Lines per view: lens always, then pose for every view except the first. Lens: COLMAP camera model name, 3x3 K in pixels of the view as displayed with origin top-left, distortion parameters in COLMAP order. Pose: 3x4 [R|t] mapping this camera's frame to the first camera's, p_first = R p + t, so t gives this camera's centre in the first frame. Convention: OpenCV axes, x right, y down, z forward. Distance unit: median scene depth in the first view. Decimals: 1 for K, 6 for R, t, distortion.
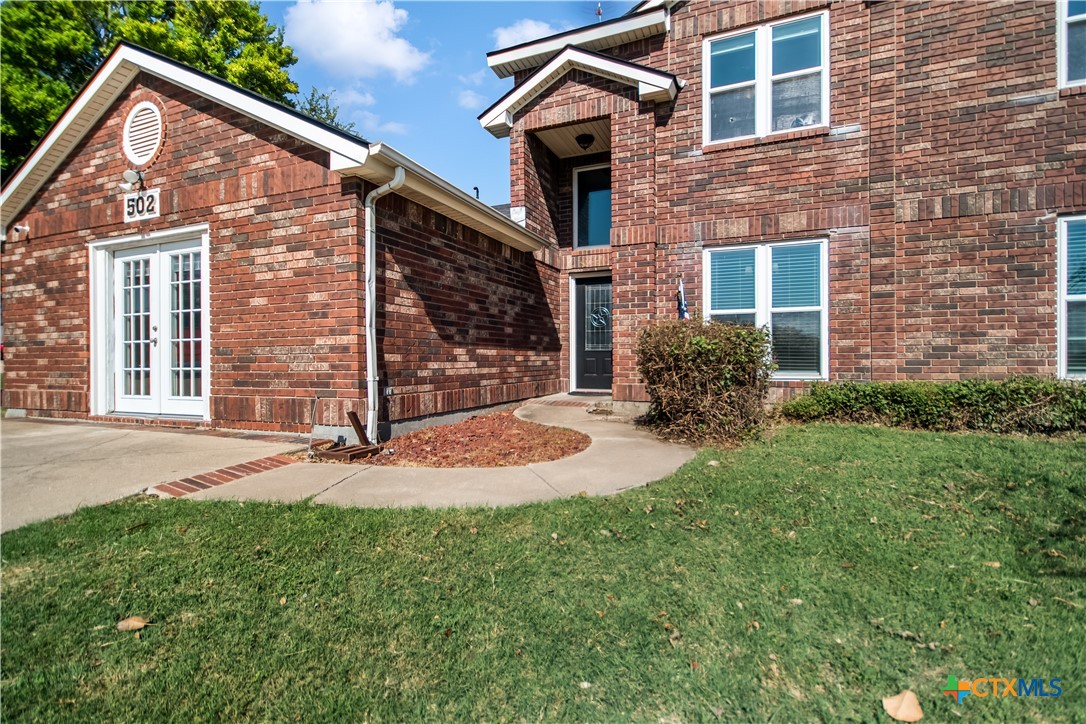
lens RADIAL K [[509.2, 0, 550.0], [0, 509.2, 354.0], [0, 0, 1]] dist [0.002663, 0.000633]
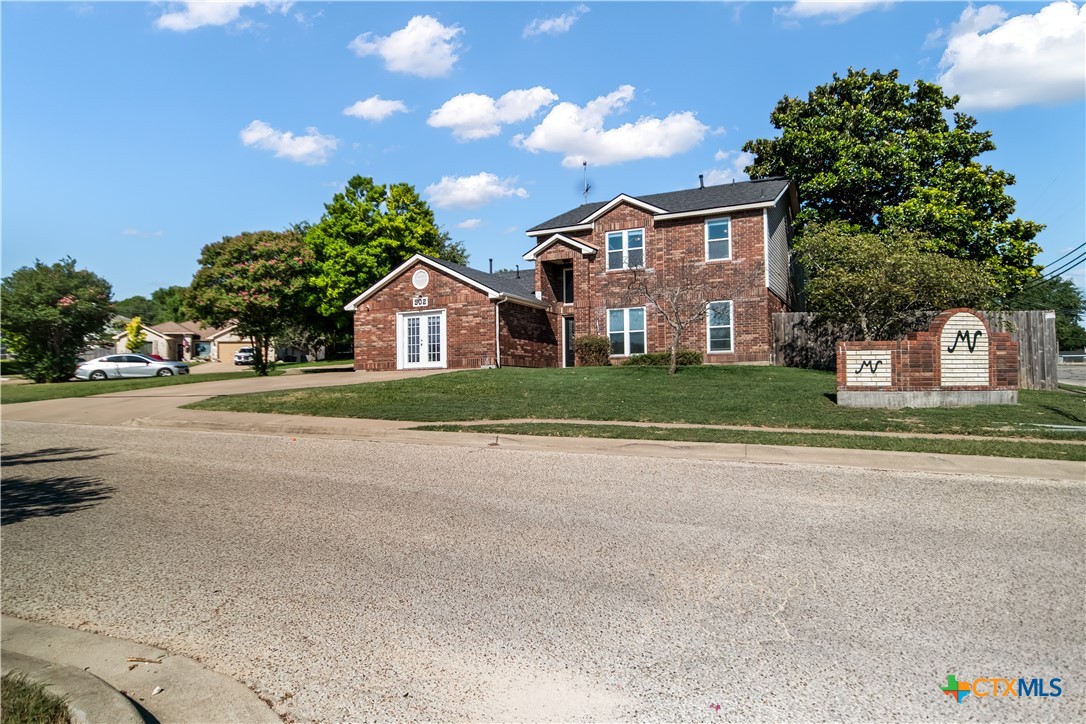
lens RADIAL K [[450.2, 0, 543.0], [0, 450.2, 362.0], [0, 0, 1]] dist [-0.000240, -0.000002]
pose [[0.997974, -0.008495, -0.063052, 0.127546], [0.007862, 0.999916, -0.010282, 0.110320], [0.063134, 0.009766, 0.997957, -1.600653]]
